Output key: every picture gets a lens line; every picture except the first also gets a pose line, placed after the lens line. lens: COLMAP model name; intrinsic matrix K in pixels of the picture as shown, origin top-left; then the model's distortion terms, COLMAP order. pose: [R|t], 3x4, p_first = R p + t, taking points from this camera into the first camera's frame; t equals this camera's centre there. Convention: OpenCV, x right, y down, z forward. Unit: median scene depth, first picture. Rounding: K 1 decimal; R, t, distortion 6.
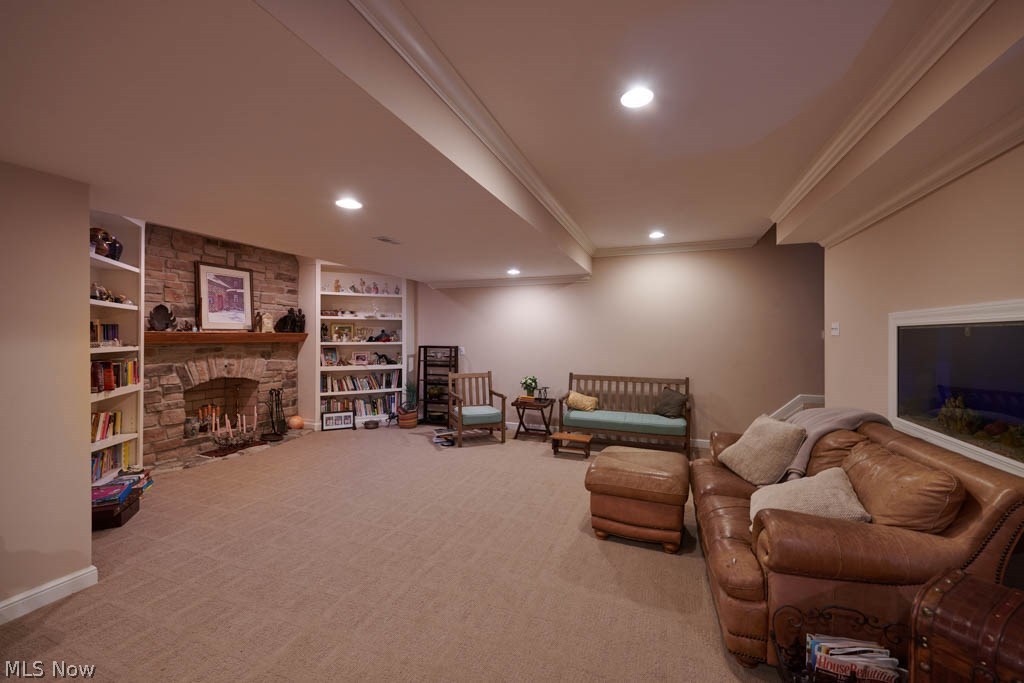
lens RADIAL K [[407.6, 0, 510.4], [0, 407.6, 337.6], [0, 0, 1]] dist [-0.002452, -0.000278]
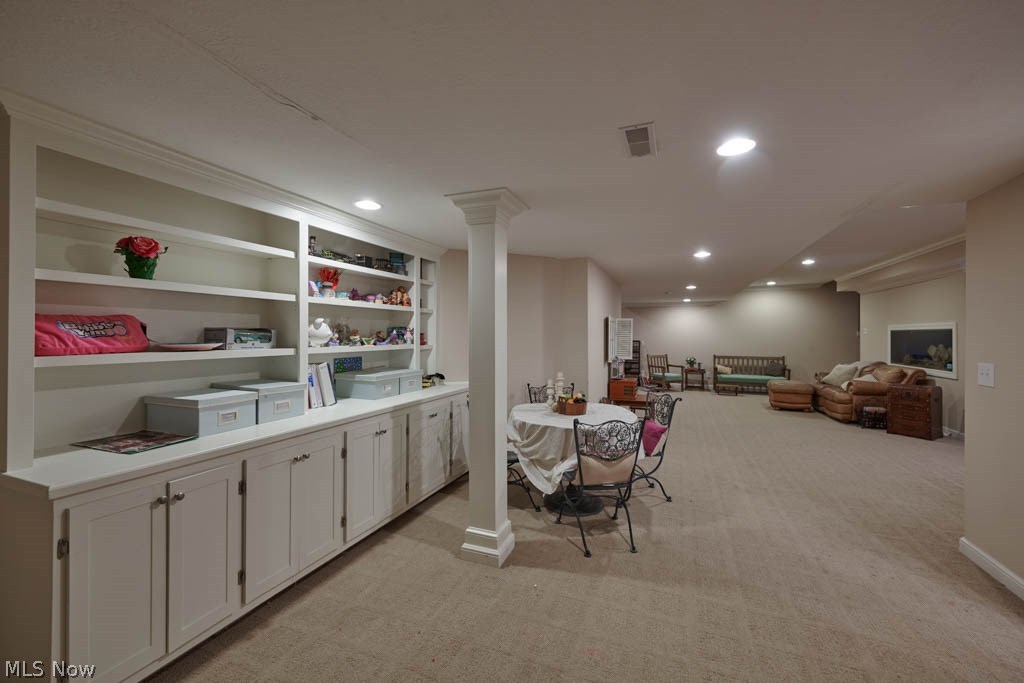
lens RADIAL K [[407.6, 0, 513.3], [0, 407.6, 337.9], [0, 0, 1]] dist [-0.002452, -0.000278]
pose [[0.999870, -0.000190, -0.016117, -0.784445], [0.000223, 0.999998, 0.002042, 0.008783], [0.016117, -0.002046, 0.999868, -0.903844]]
